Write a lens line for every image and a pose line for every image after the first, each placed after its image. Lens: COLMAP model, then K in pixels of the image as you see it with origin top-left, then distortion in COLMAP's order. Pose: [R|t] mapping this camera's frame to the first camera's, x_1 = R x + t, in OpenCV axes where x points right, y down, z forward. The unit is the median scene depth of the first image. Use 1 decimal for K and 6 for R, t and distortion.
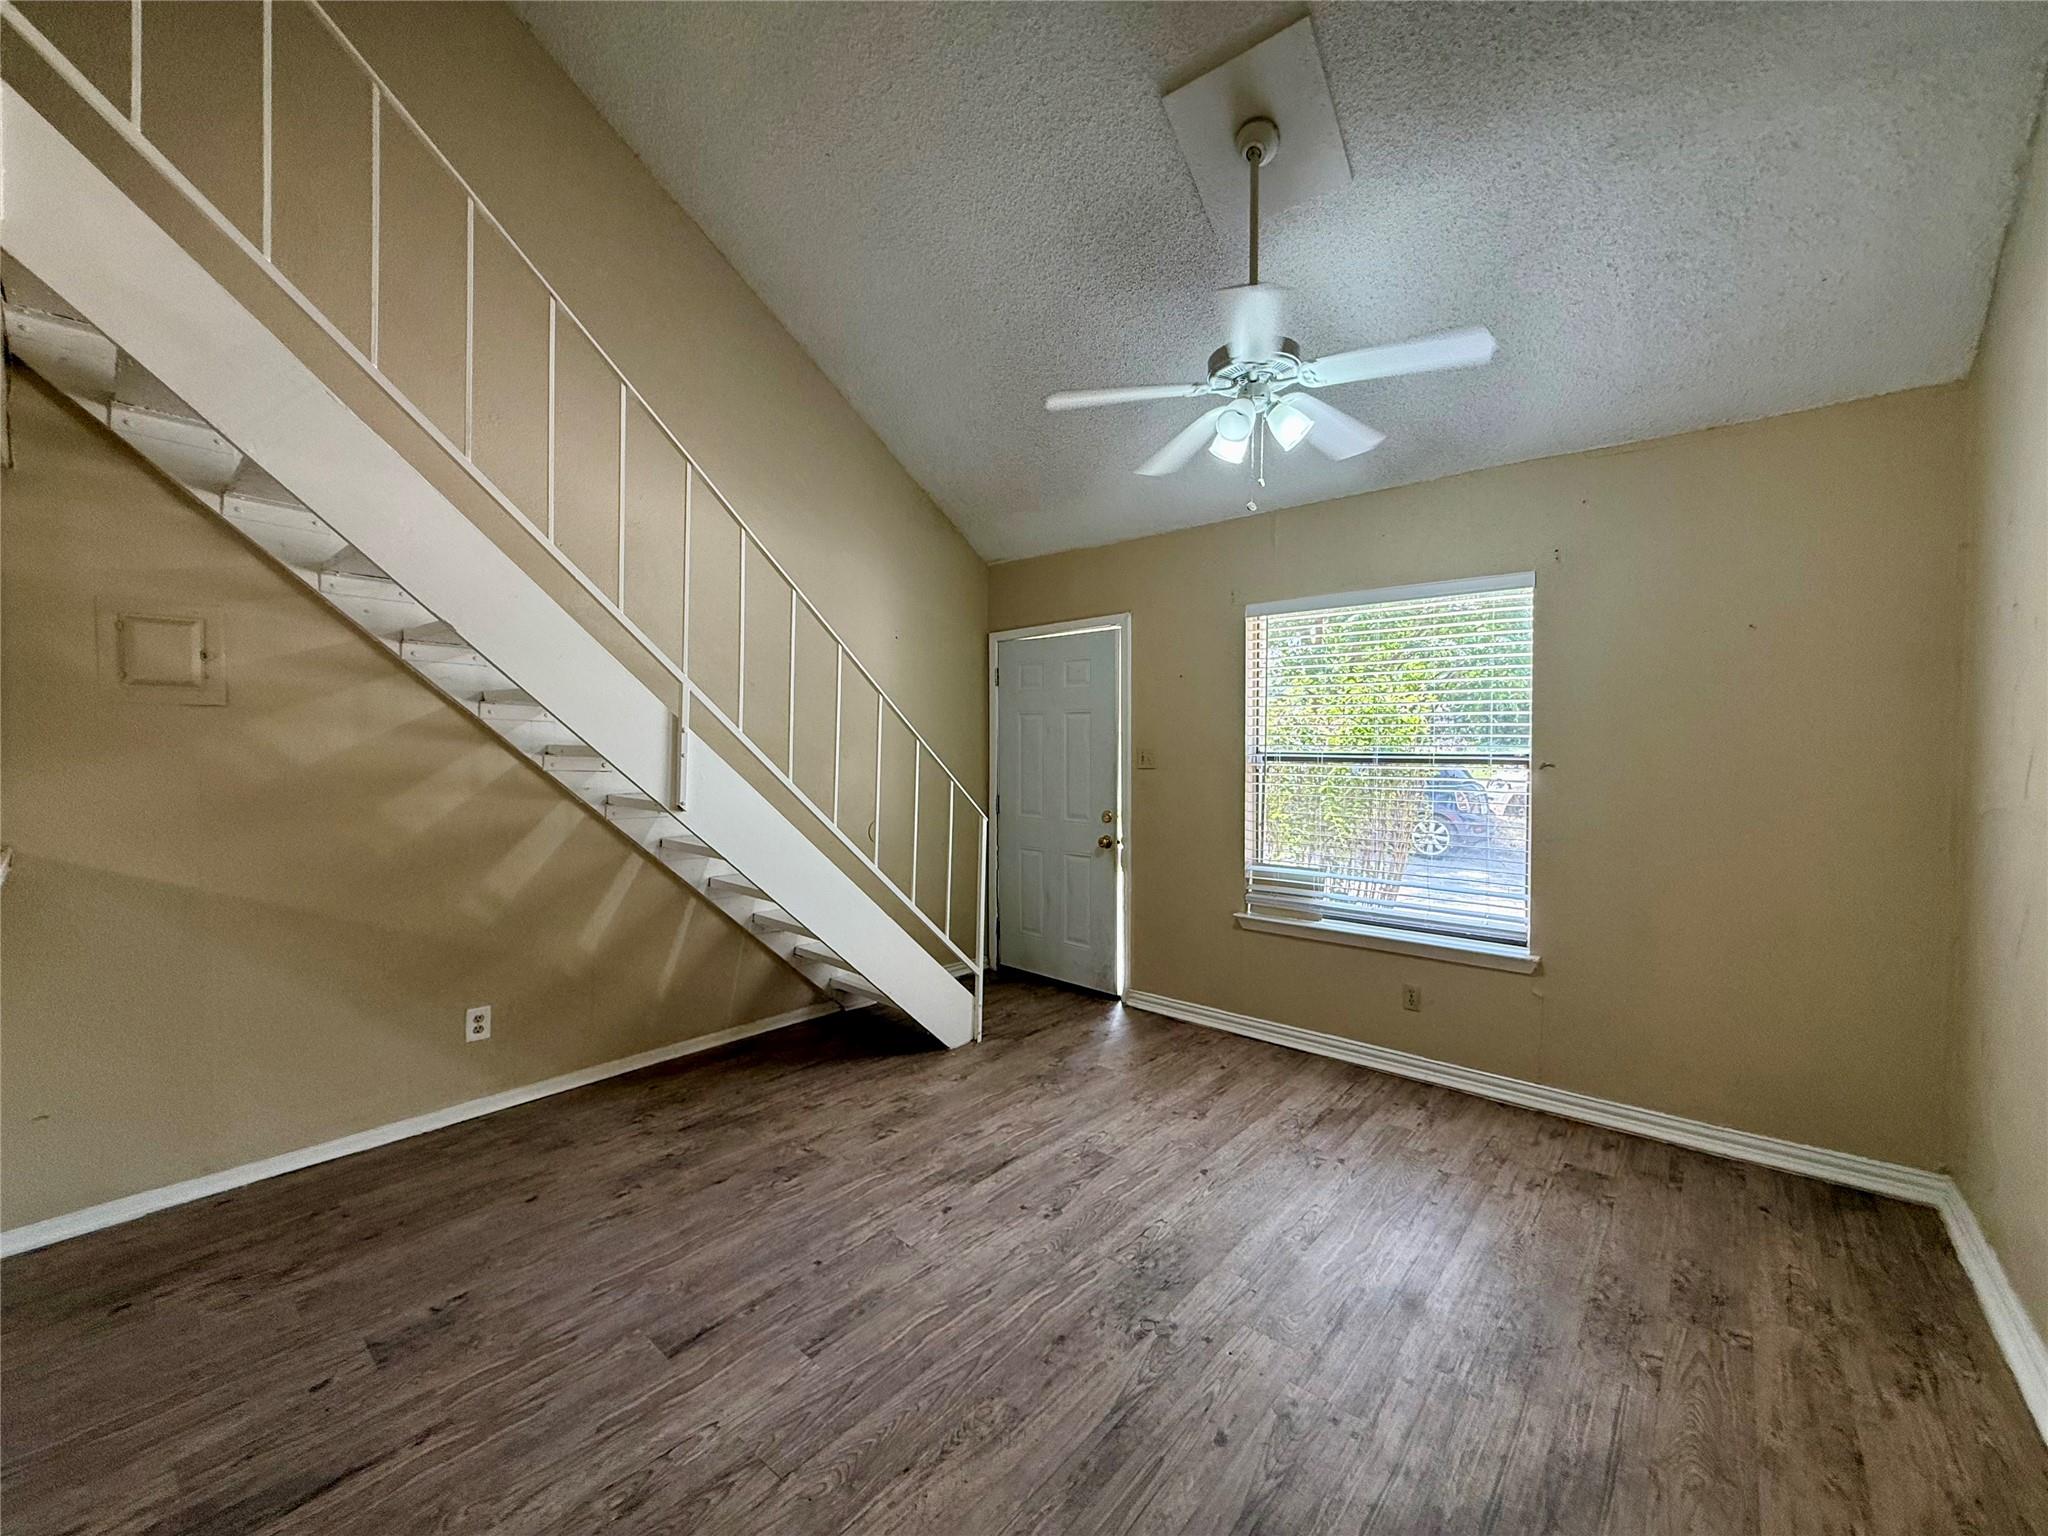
lens RADIAL K [[821.5, 0, 1024.1], [0, 821.5, 755.3], [0, 0, 1]] dist [0.001717, -0.000072]
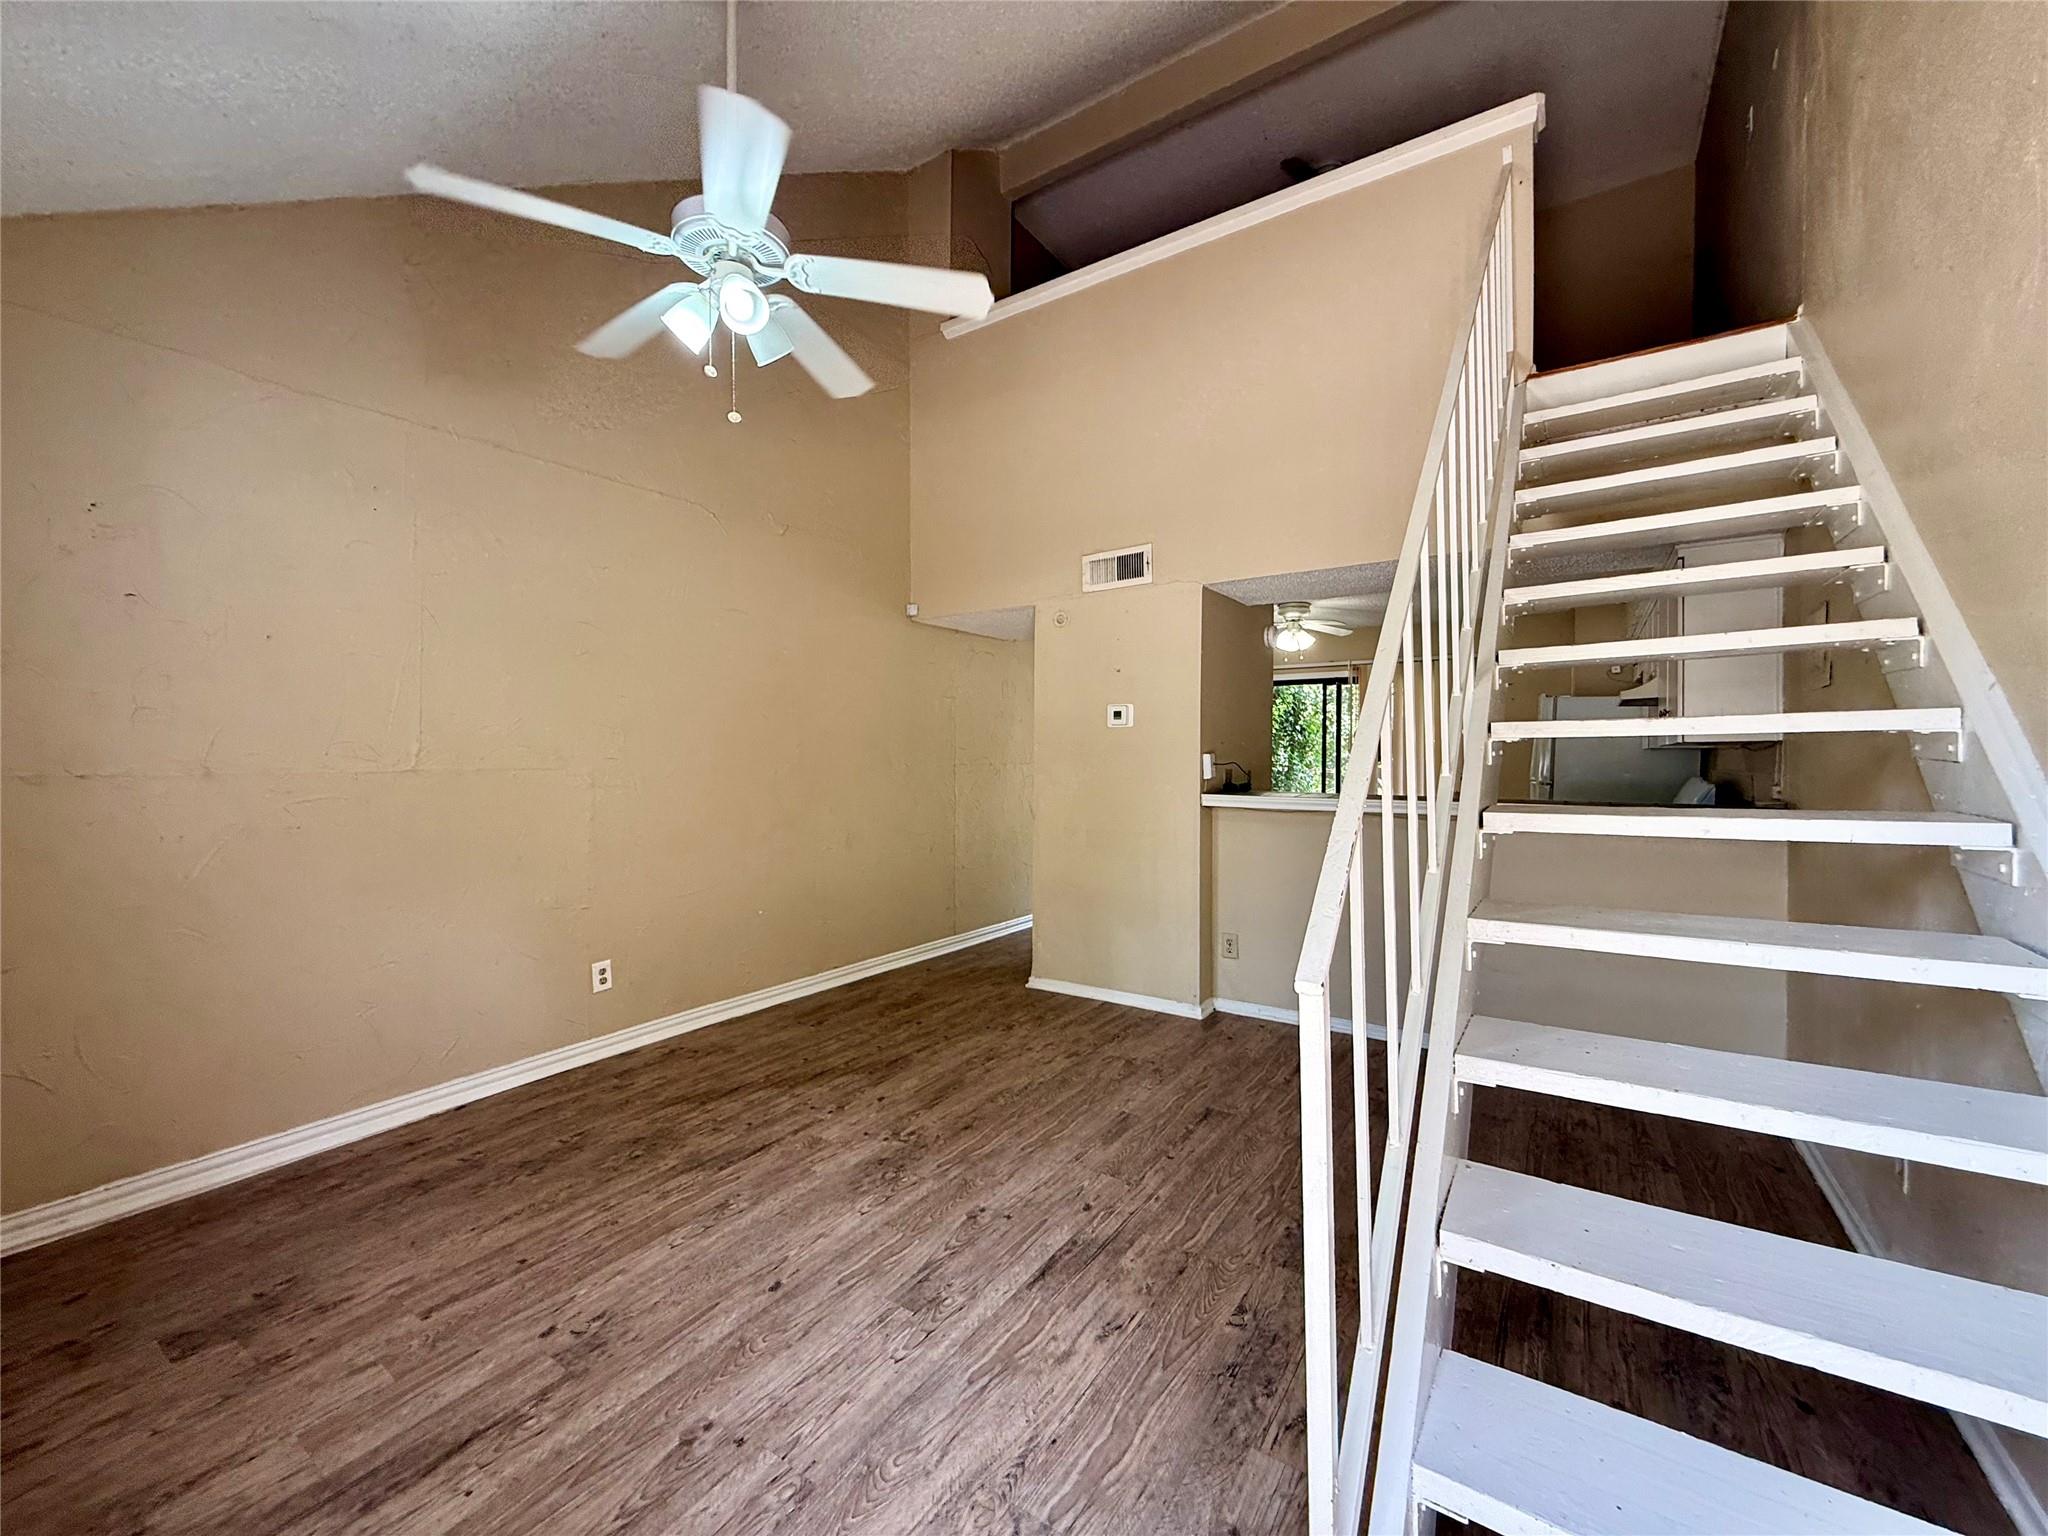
lens RADIAL K [[821.5, 0, 1032.8], [0, 821.5, 757.2], [0, 0, 1]] dist [0.001717, -0.000072]
pose [[-0.991551, -0.003271, -0.129676, 0.094268], [-0.004724, 0.999929, 0.010899, 0.018780], [0.129631, 0.011419, -0.991496, 1.926427]]
